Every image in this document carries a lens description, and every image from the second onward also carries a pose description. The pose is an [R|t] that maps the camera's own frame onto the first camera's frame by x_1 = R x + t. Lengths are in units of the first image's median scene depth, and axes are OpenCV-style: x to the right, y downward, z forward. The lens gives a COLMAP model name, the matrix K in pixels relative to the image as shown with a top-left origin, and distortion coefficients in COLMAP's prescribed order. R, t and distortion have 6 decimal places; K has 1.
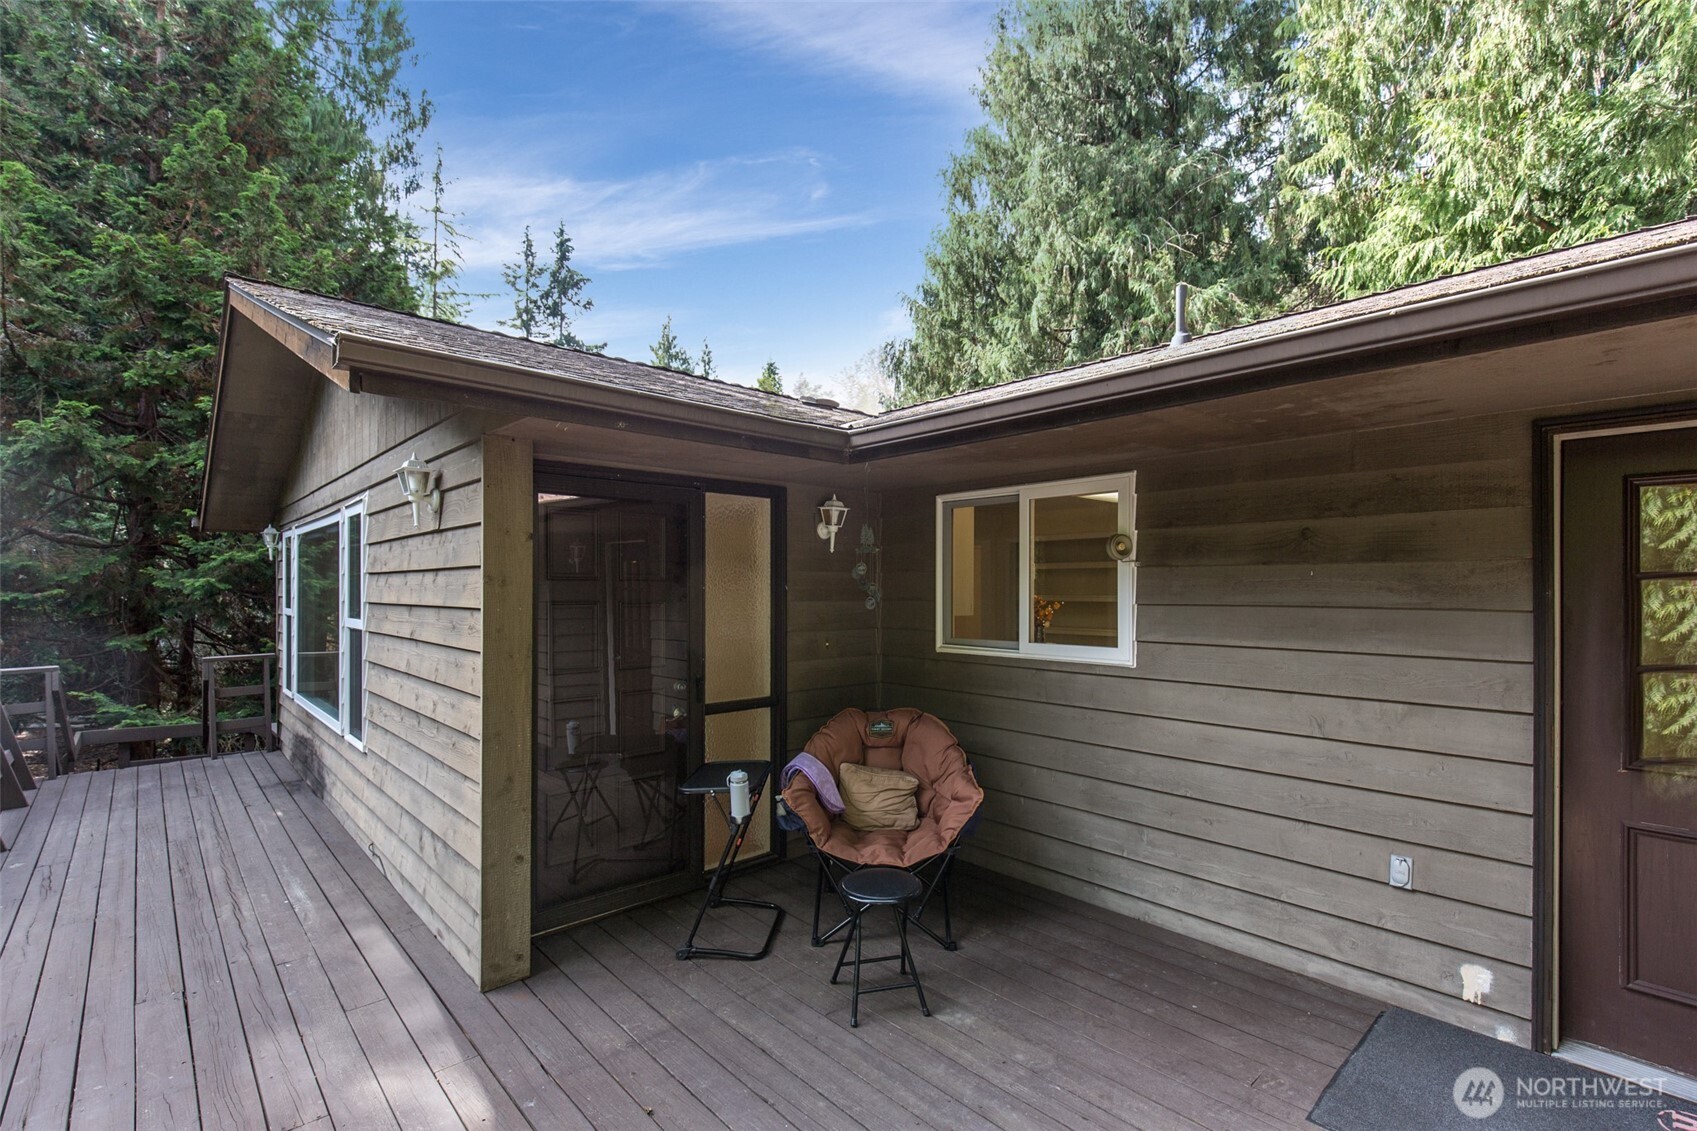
lens RADIAL K [[788.0, 0, 874.6], [0, 788.0, 588.0], [0, 0, 1]] dist [0.017515, -0.013255]
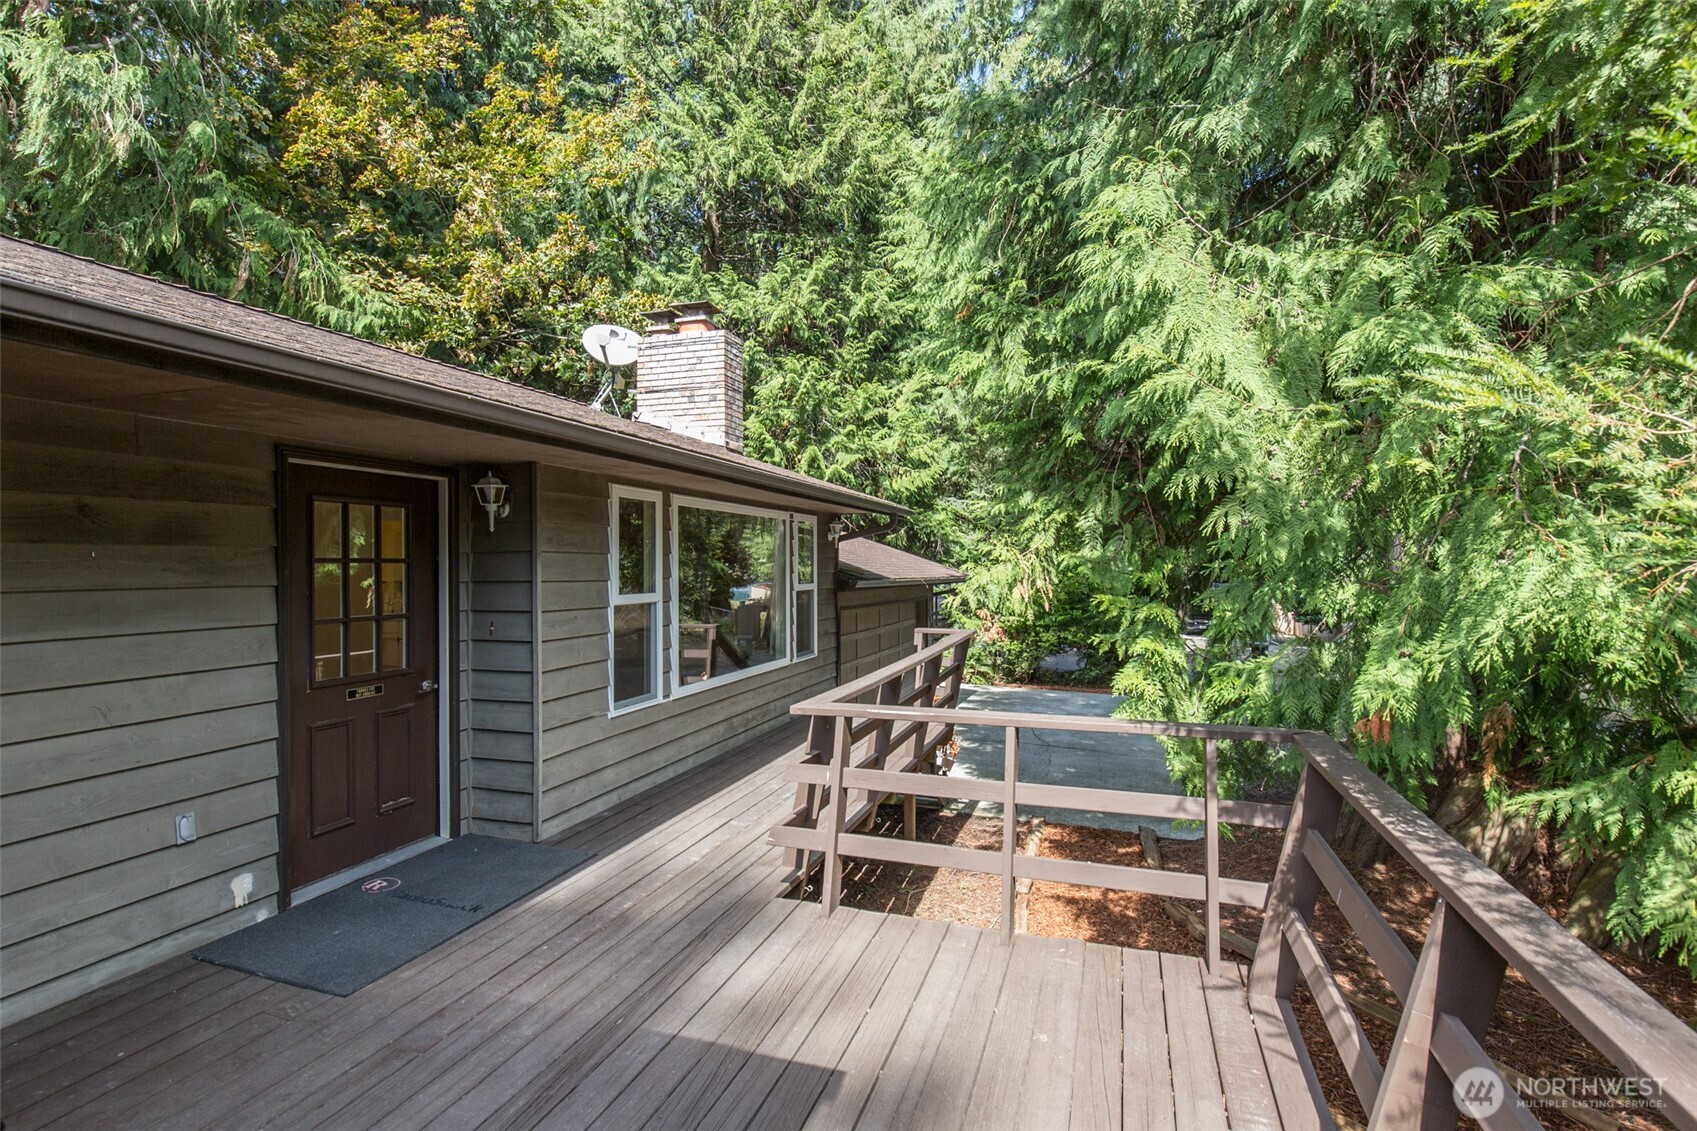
lens RADIAL K [[788.0, 0, 837.8], [0, 788.0, 562.5], [0, 0, 1]] dist [0.017515, -0.013255]
pose [[-0.446637, 0.002310, 0.894712, -0.668341], [0.007279, 0.999973, 0.001051, -0.003396], [-0.894686, 0.006982, -0.446642, 0.632508]]
